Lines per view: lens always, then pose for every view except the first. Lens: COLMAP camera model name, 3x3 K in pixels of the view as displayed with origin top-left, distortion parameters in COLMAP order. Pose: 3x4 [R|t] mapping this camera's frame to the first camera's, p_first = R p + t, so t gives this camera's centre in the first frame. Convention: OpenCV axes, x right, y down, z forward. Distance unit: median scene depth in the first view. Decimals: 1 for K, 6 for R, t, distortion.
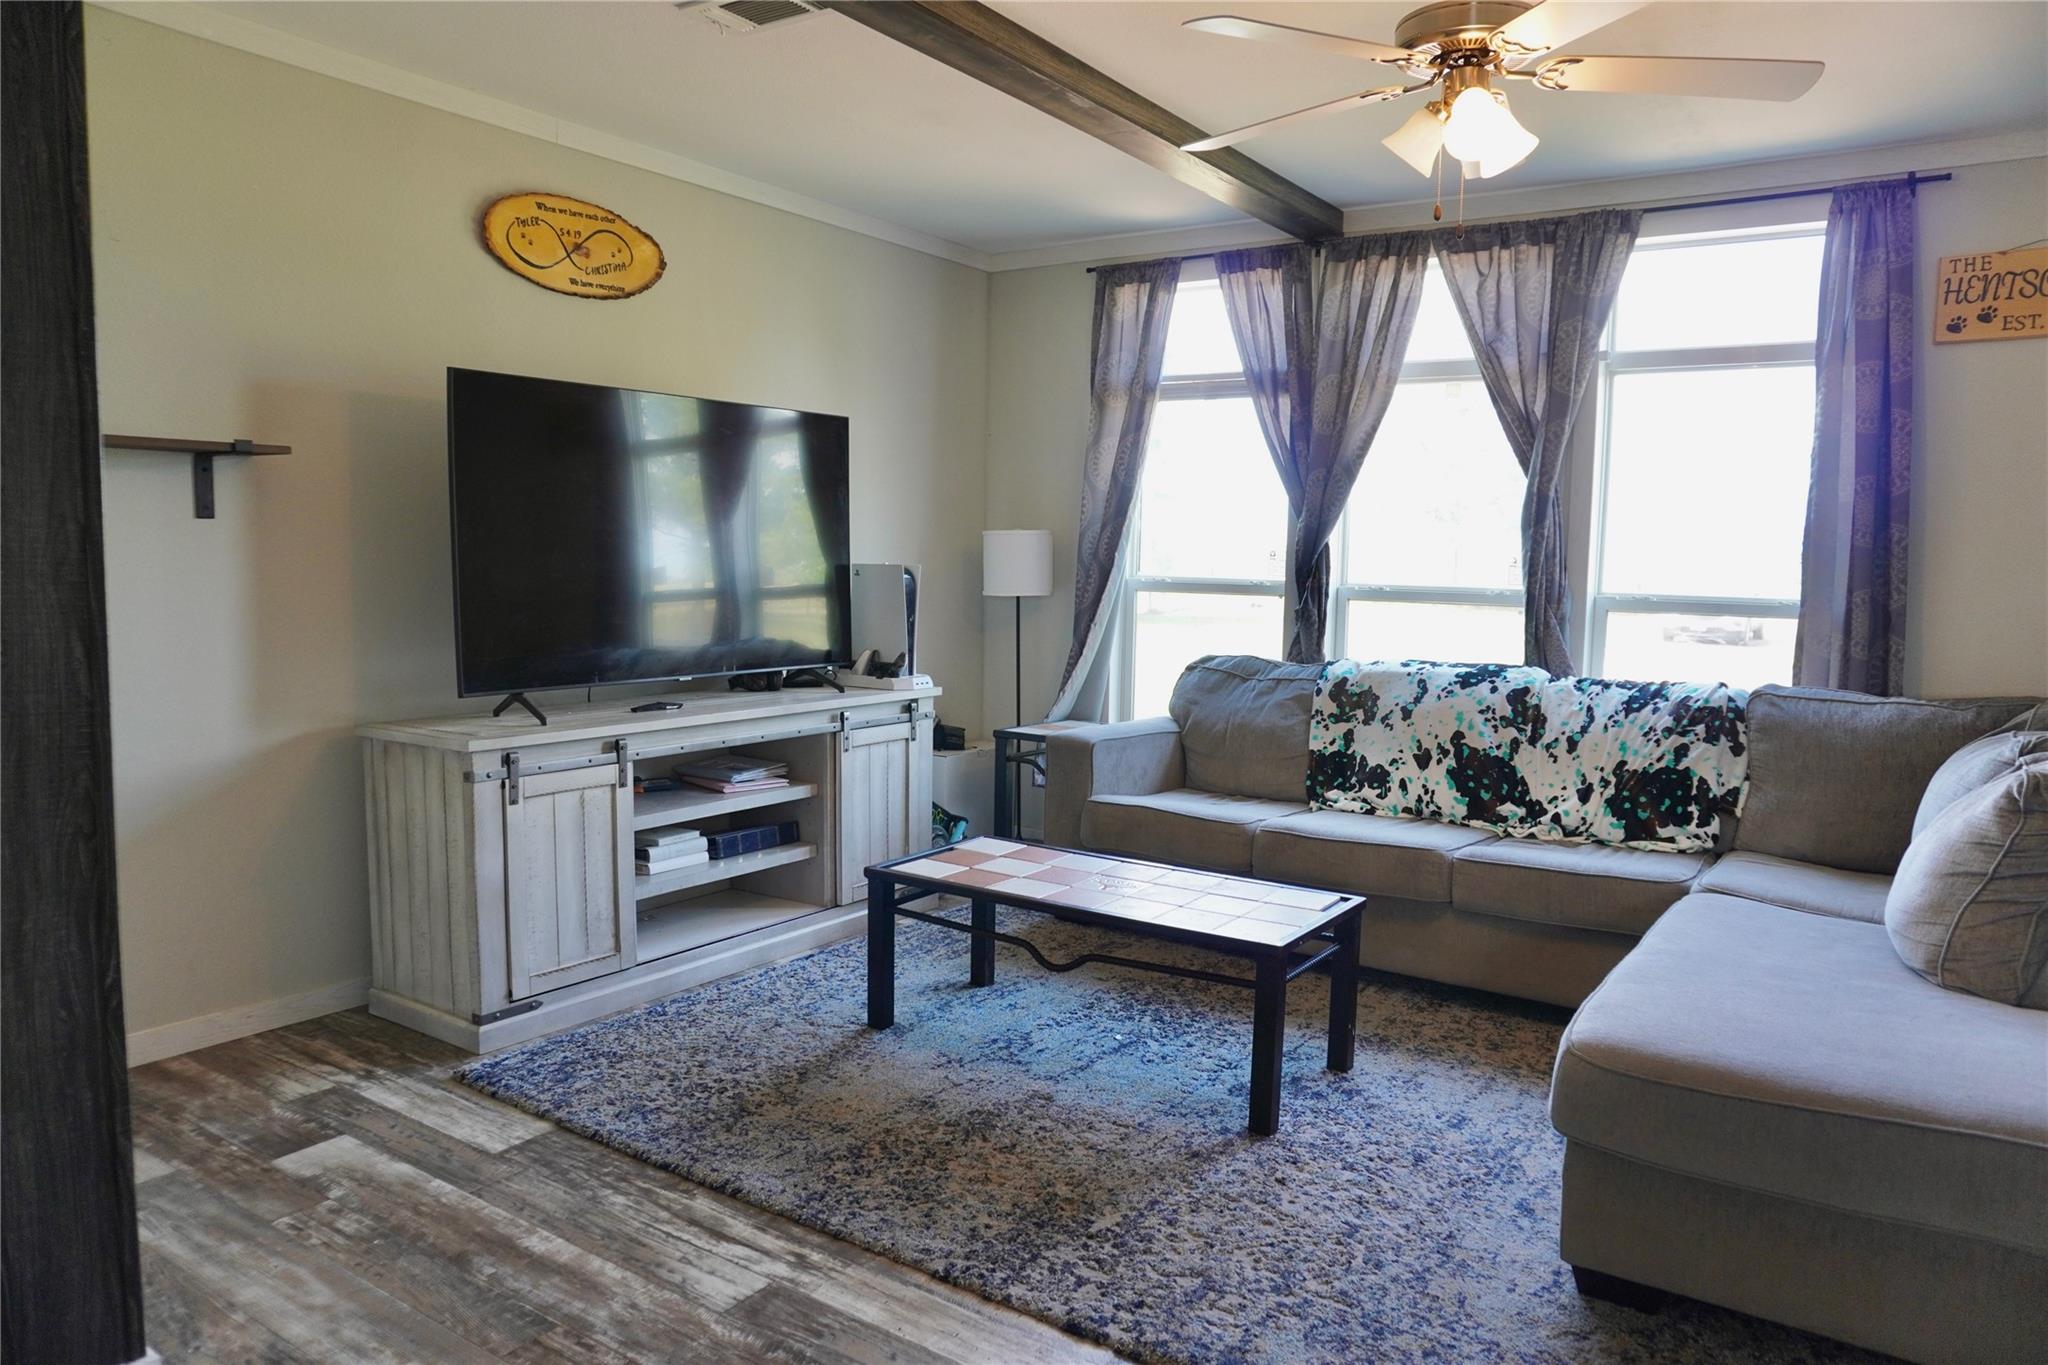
lens RADIAL K [[1370.2, 0, 1027.6], [0, 1370.2, 668.1], [0, 0, 1]] dist [-0.017248, 0.004268]
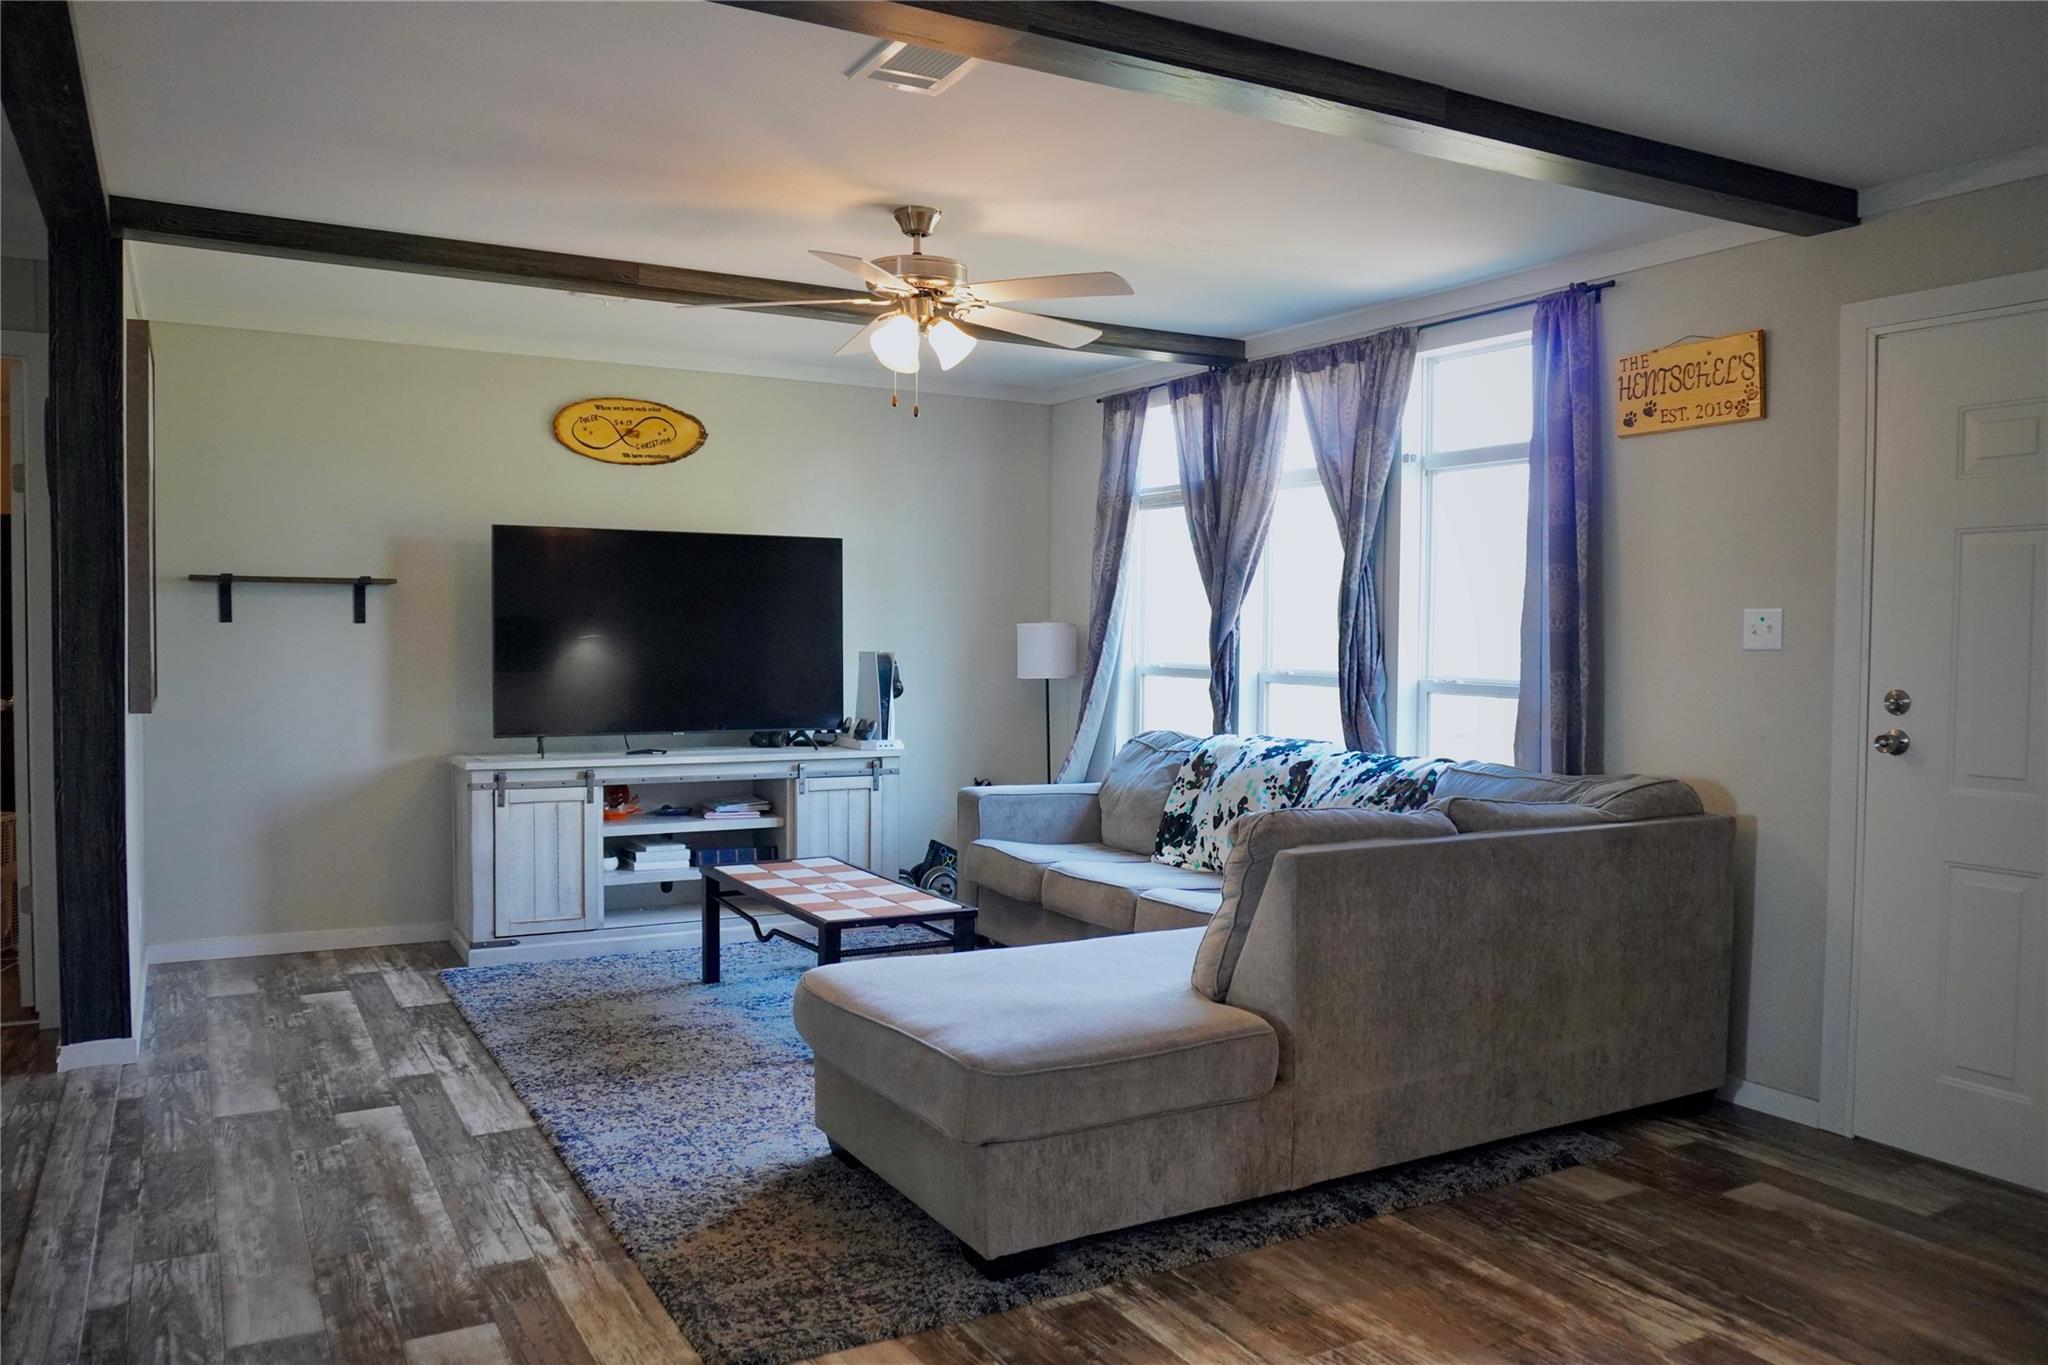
lens RADIAL K [[1471.4, 0, 1024.0], [0, 1471.4, 682.5], [0, 0, 1]] dist [-0.046558, -0.004659]
pose [[0.899814, 0.007267, -0.436213, 0.718567], [-0.032710, 0.998171, -0.050845, 0.020489], [0.435046, 0.060019, 0.898406, -0.188295]]
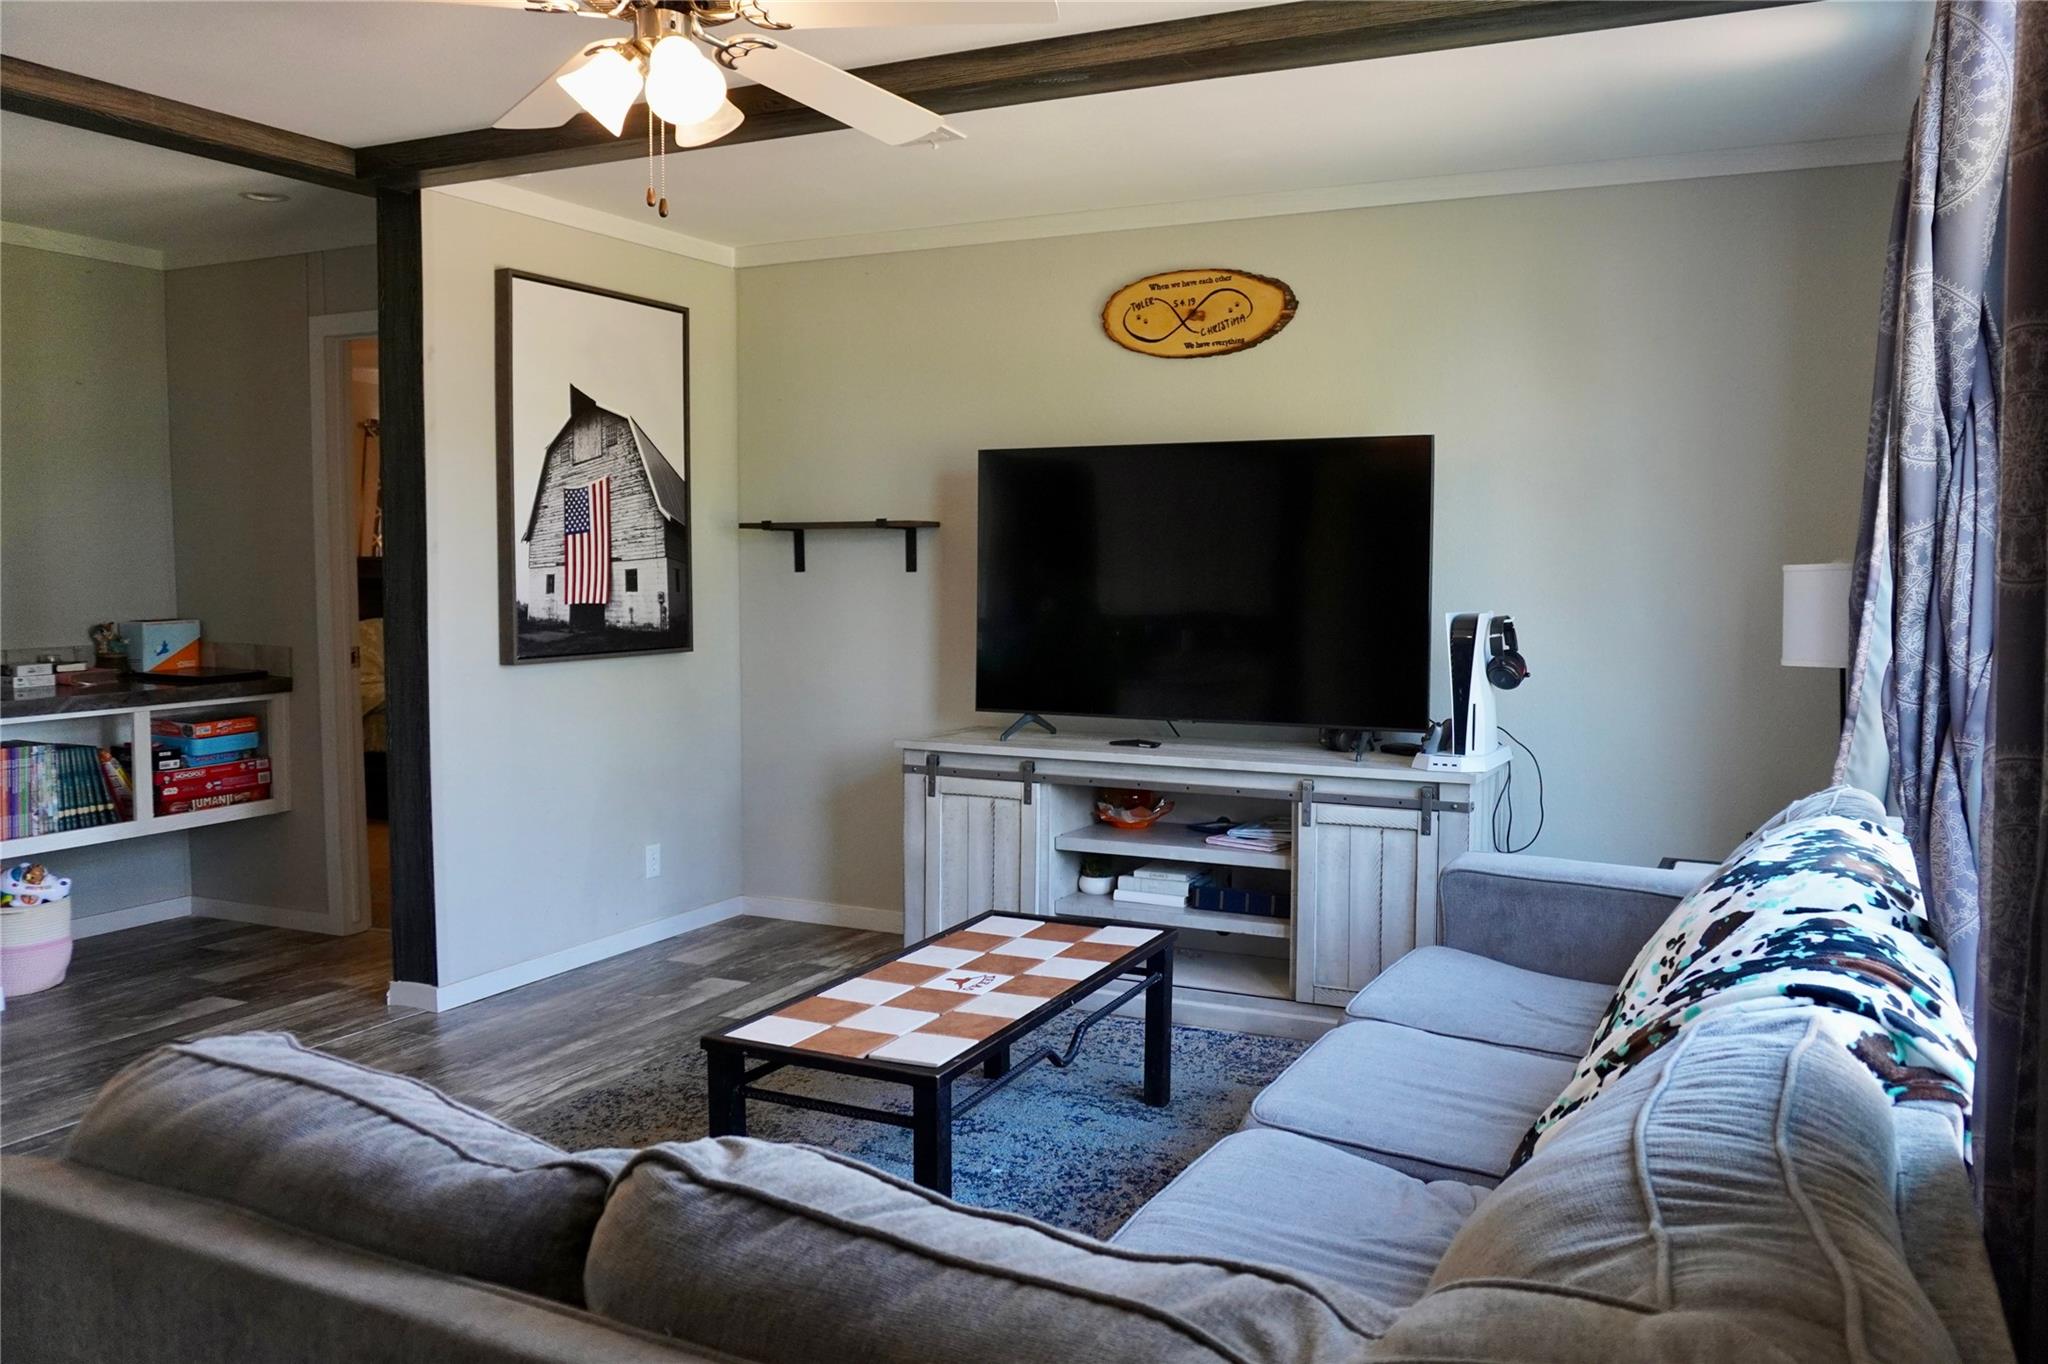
lens RADIAL K [[1490.7, 0, 1158.0], [0, 1490.7, 664.3], [0, 0, 1]] dist [-0.052300, -0.000117]
pose [[0.196206, 0.040481, -0.979727, 0.821071], [-0.087333, 0.995898, 0.023659, -0.058424], [0.976666, 0.080921, 0.198936, 0.763404]]
